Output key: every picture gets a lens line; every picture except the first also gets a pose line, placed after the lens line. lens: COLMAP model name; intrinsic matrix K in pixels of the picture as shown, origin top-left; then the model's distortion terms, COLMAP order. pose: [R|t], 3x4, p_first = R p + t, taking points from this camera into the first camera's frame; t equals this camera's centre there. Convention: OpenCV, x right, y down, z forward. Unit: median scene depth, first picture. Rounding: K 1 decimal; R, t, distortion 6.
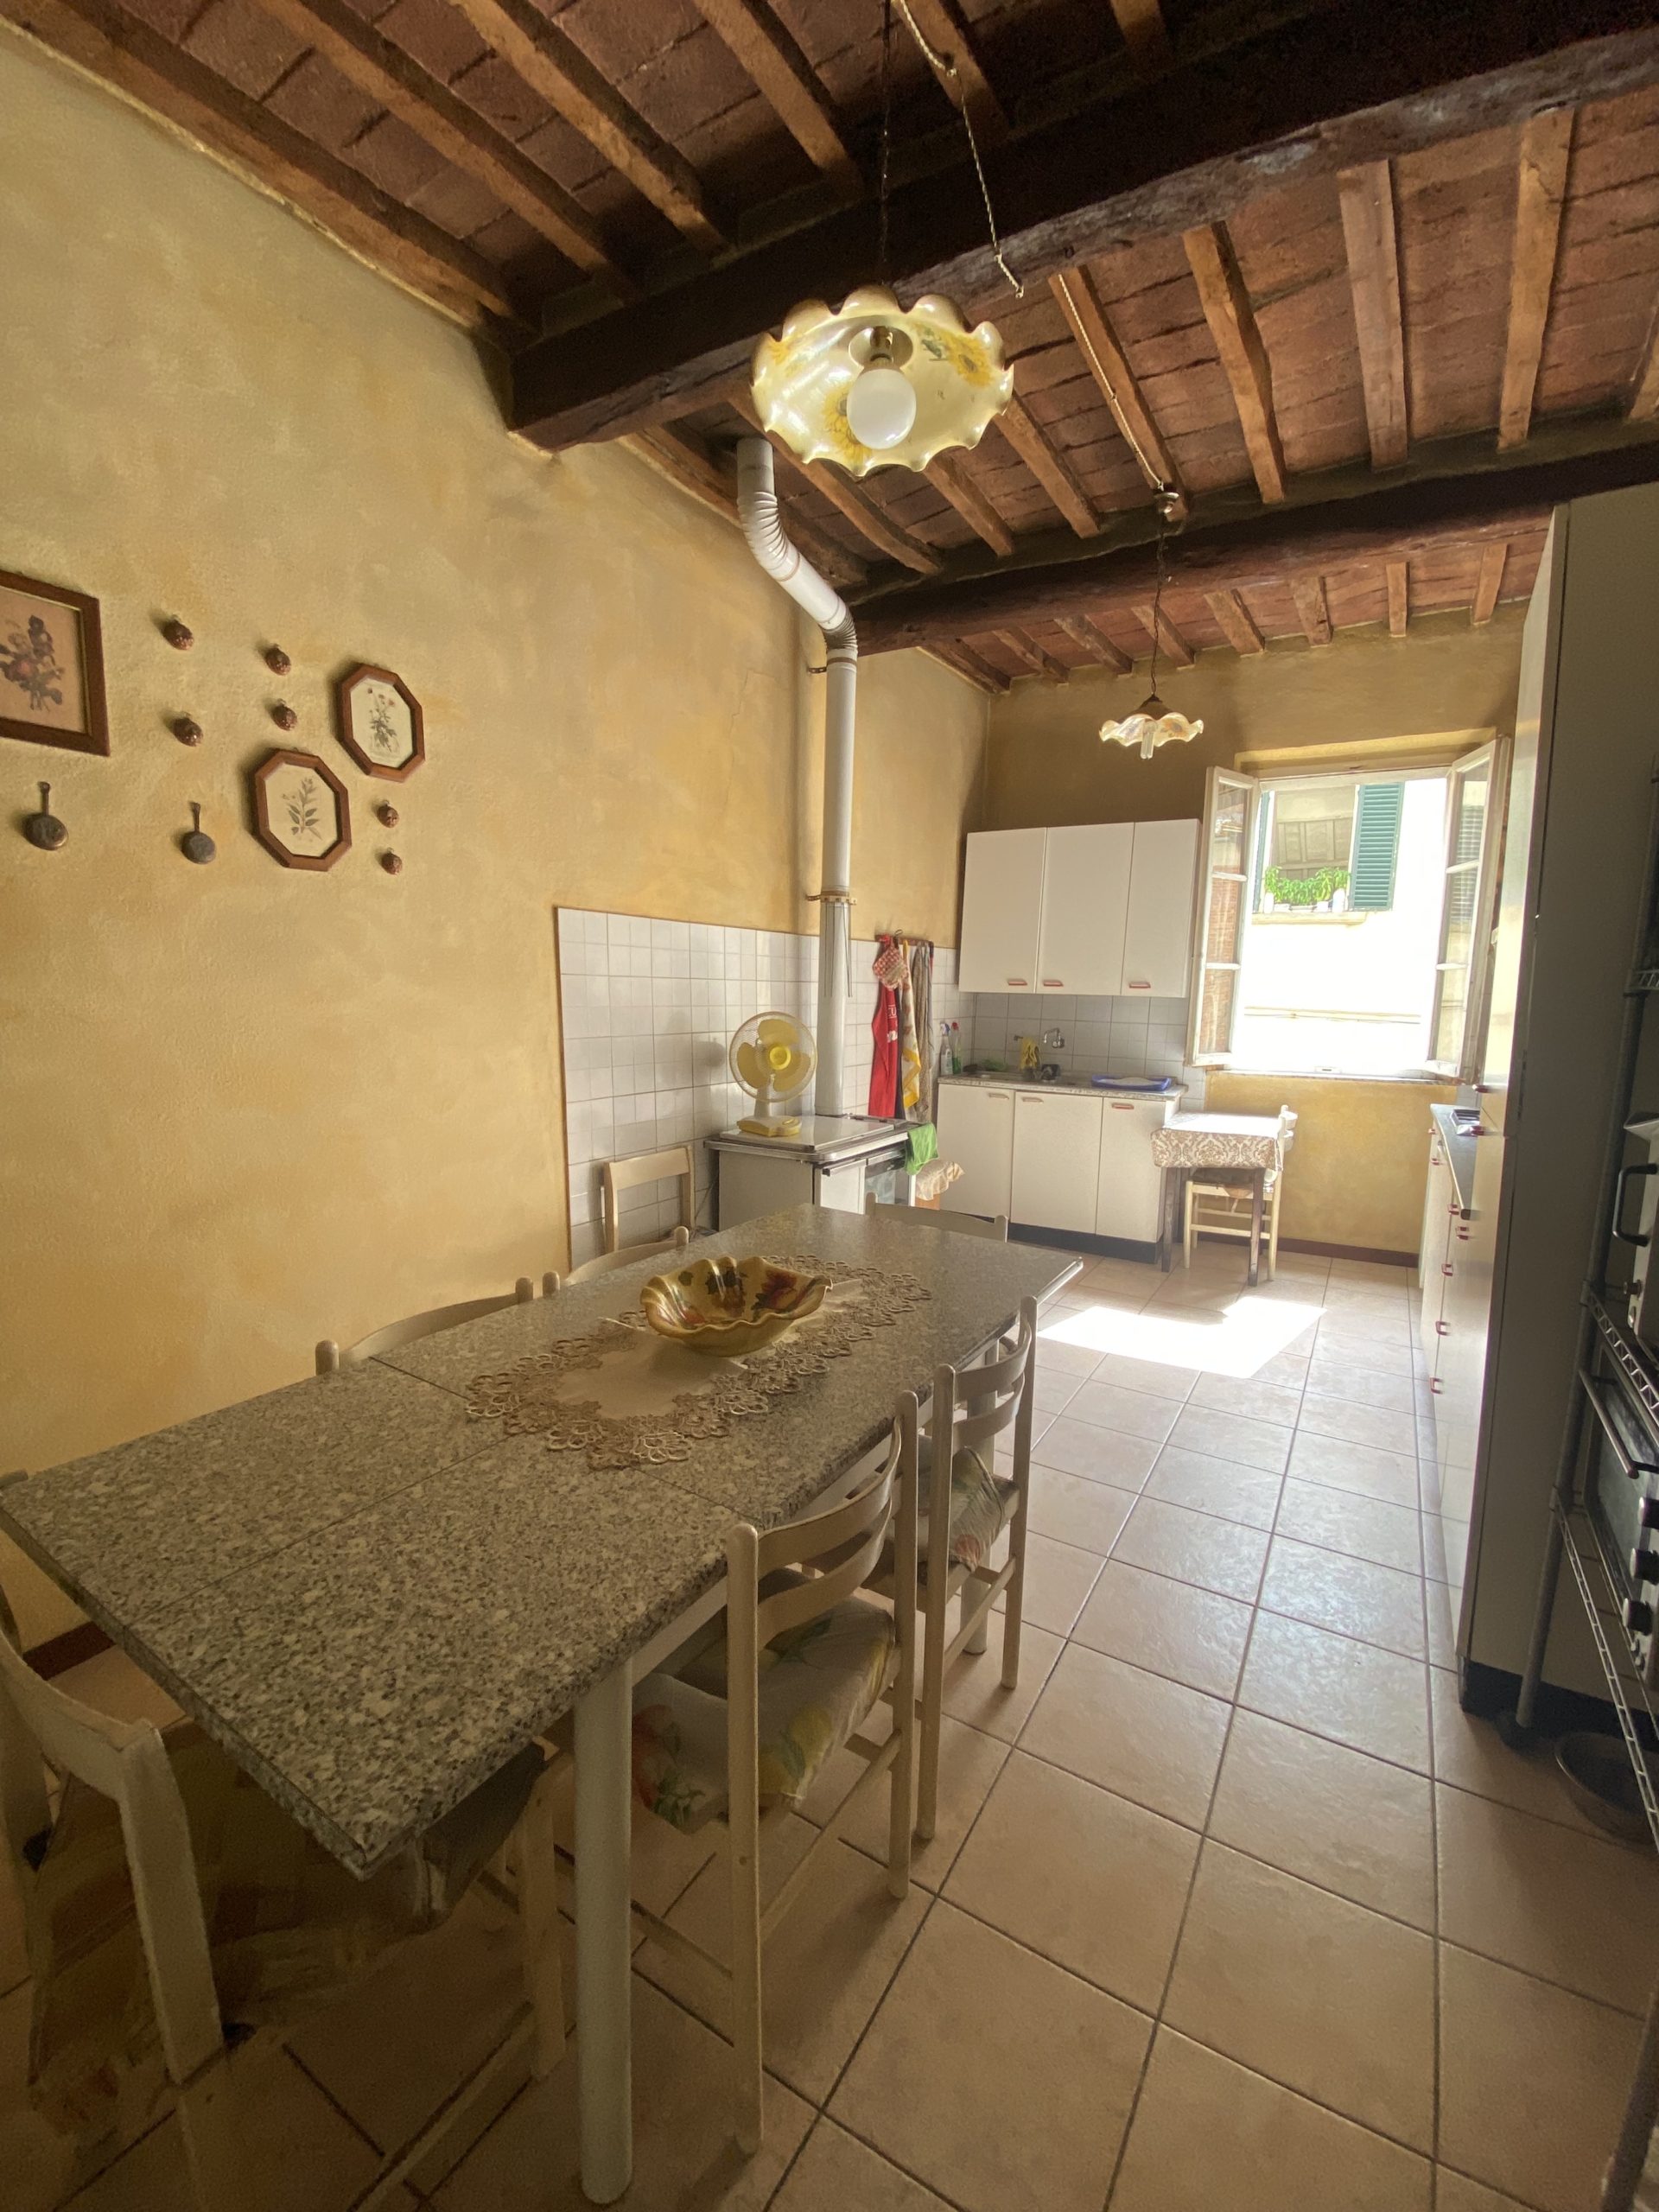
lens RADIAL K [[906.9, 0, 820.7], [0, 906.9, 1109.4], [0, 0, 1]] dist [0.016738, -0.019705]
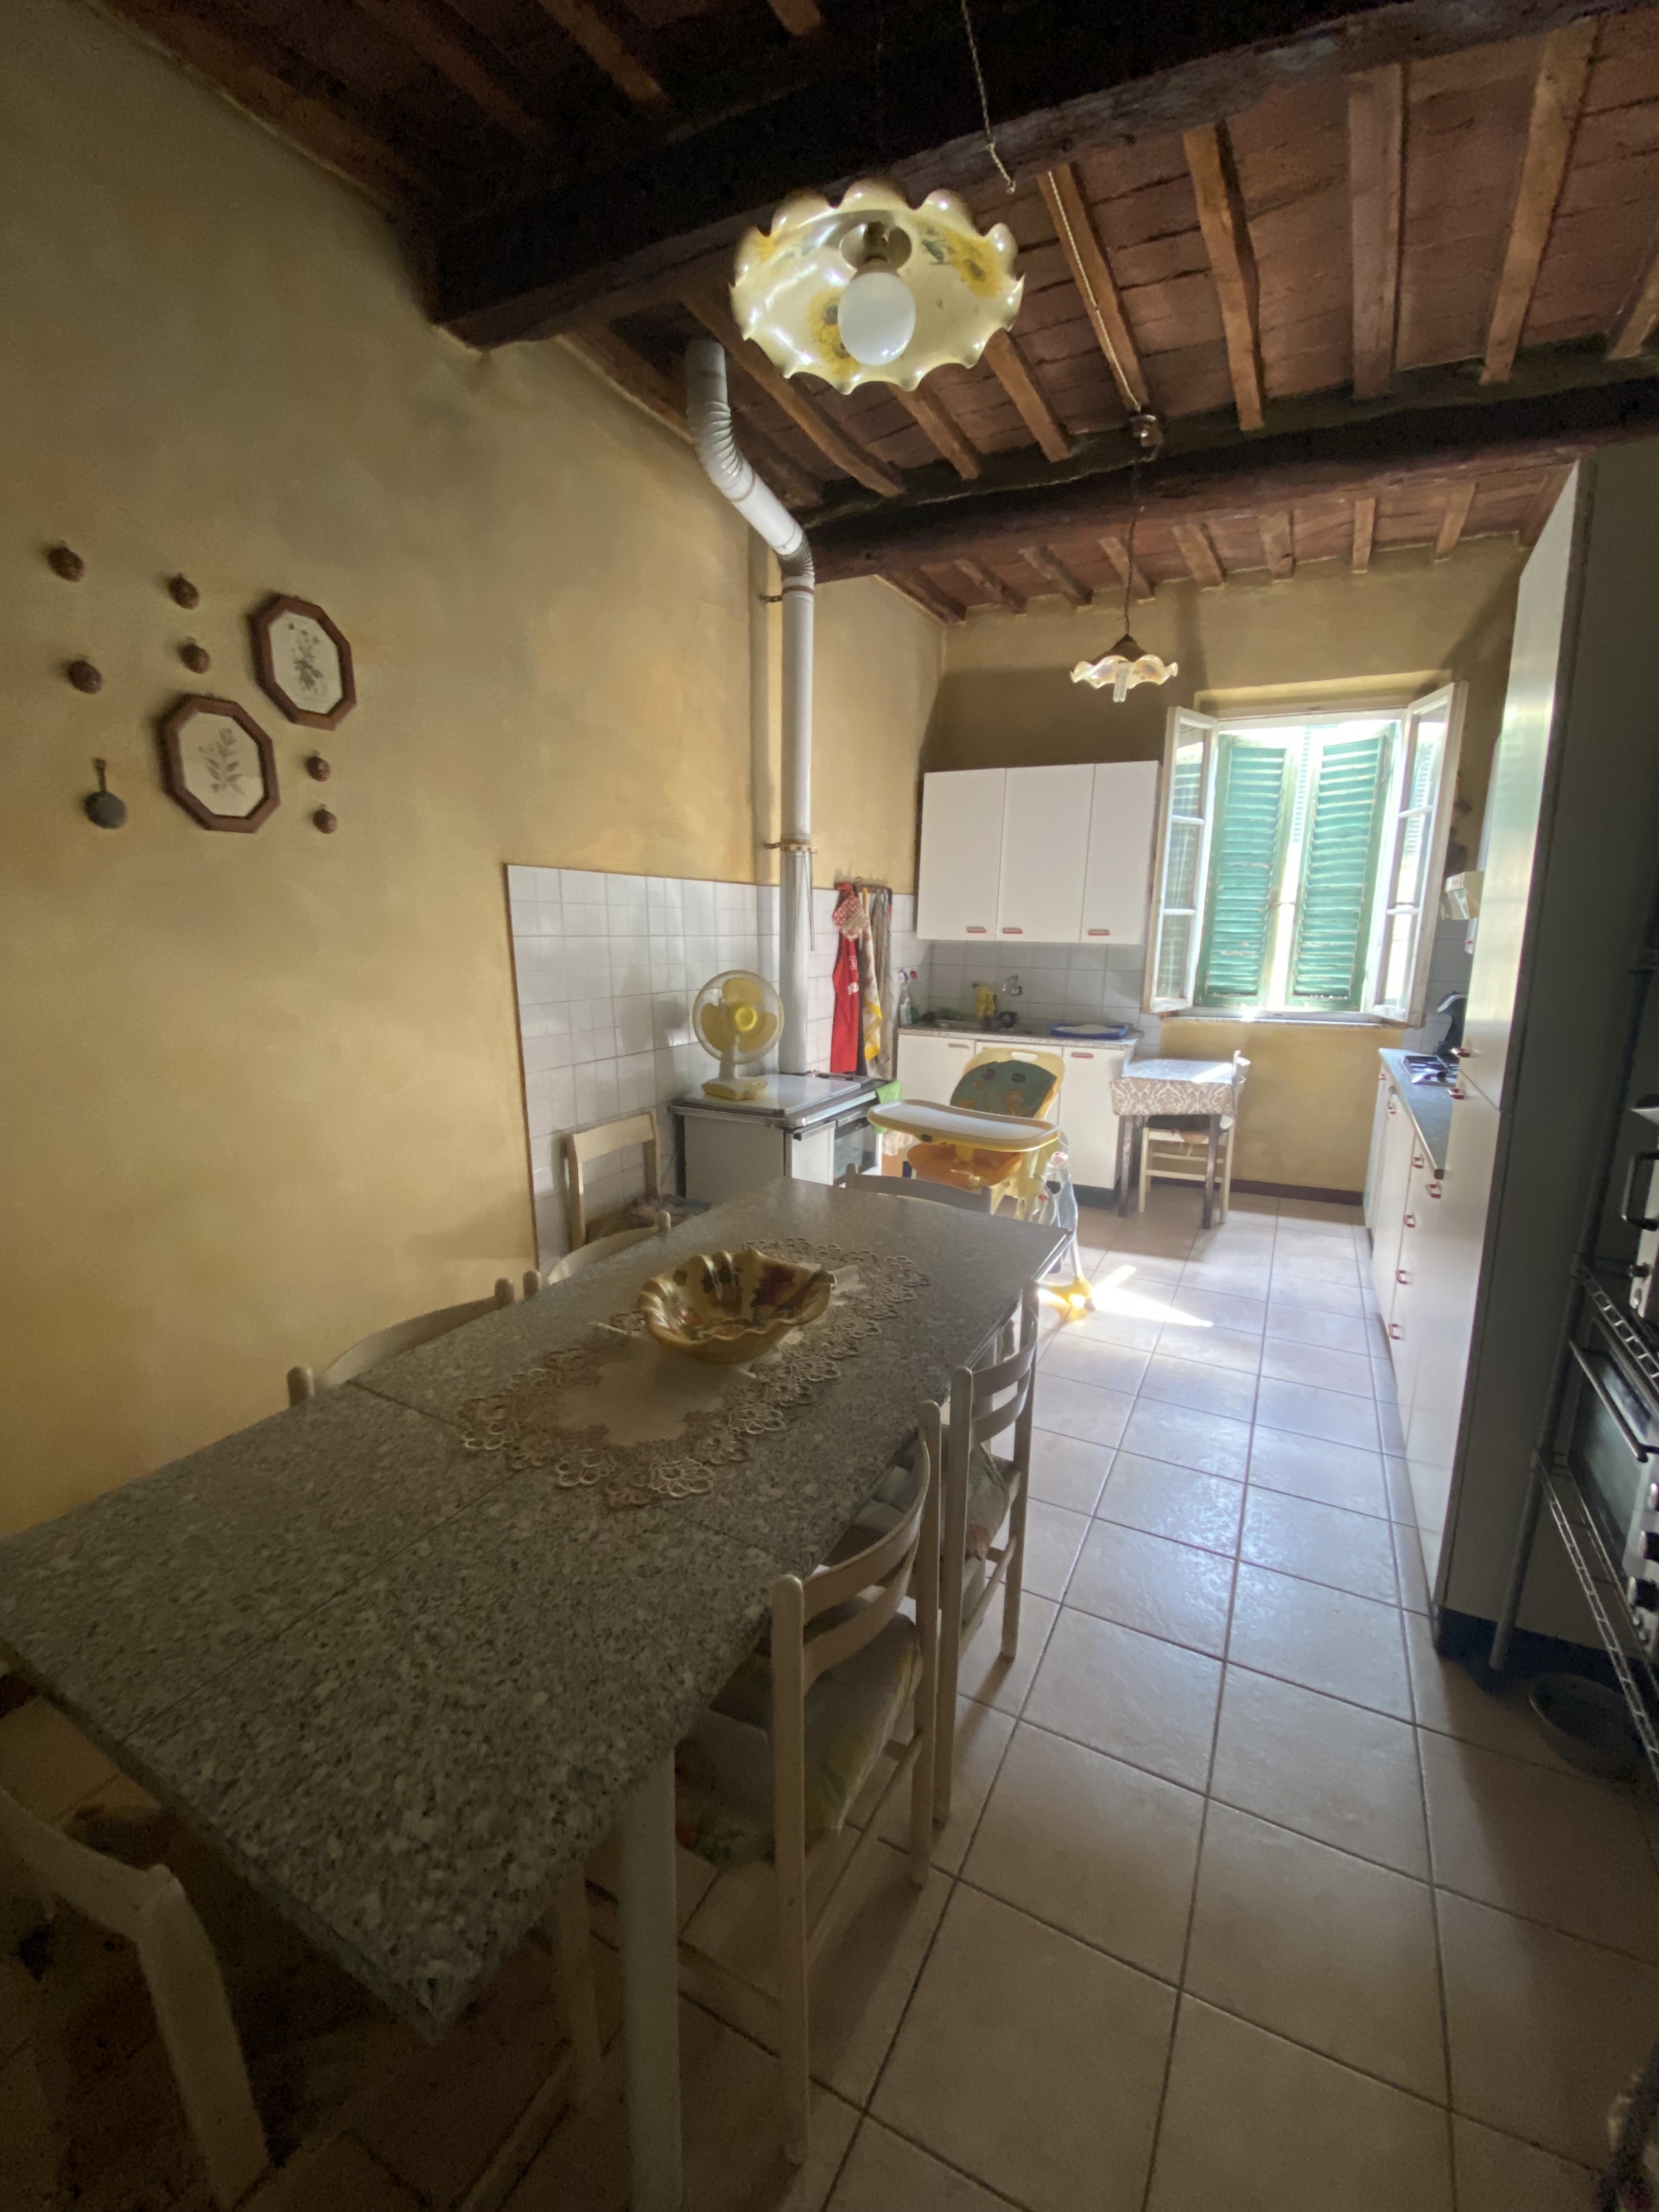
lens RADIAL K [[905.6, 0, 822.0], [0, 905.6, 1111.2], [0, 0, 1]] dist [0.013566, -0.017845]
pose [[0.997493, -0.022564, 0.067076, -0.033861], [0.017583, 0.997107, 0.073951, -0.031354], [-0.068551, -0.072587, 0.995004, 0.031745]]
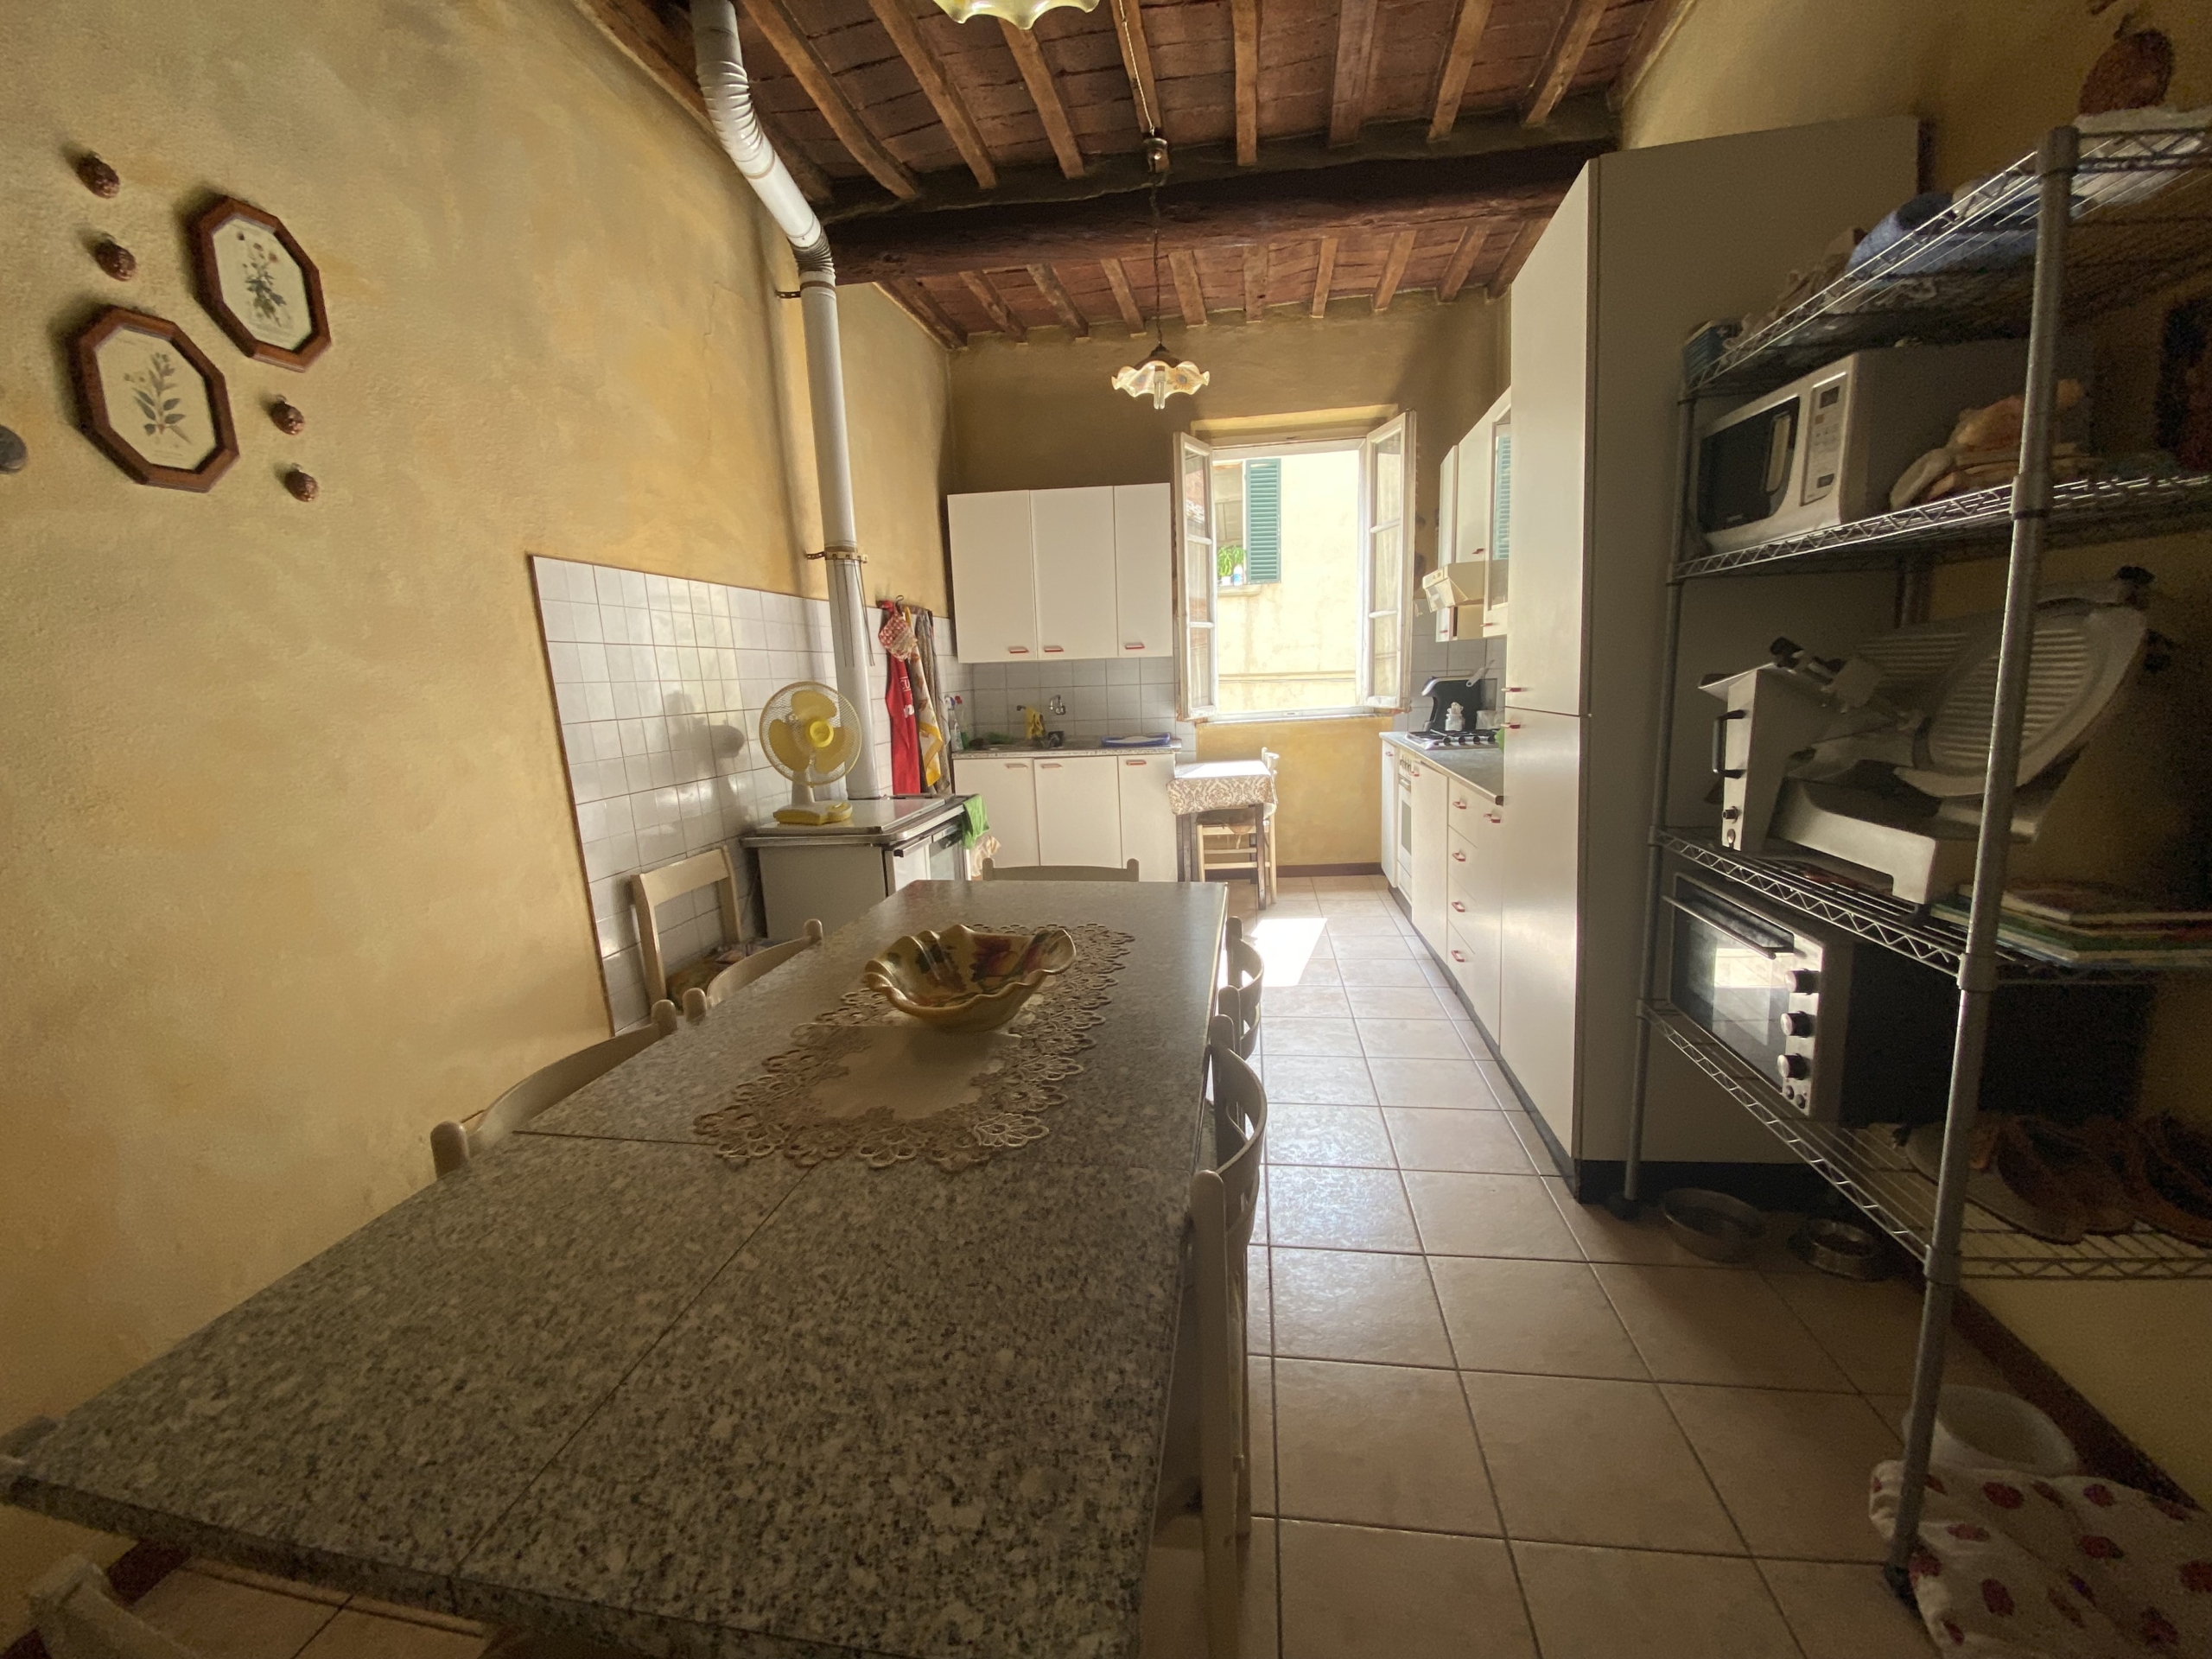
lens RADIAL K [[906.9, 0, 1106.2], [0, 906.9, 837.5], [0, 0, 1]] dist [0.016738, -0.019705]
pose [[0.917768, -0.127698, 0.376026, -0.152307], [0.113408, 0.991735, 0.059998, 0.025228], [-0.380580, -0.012420, 0.924664, 0.078885]]
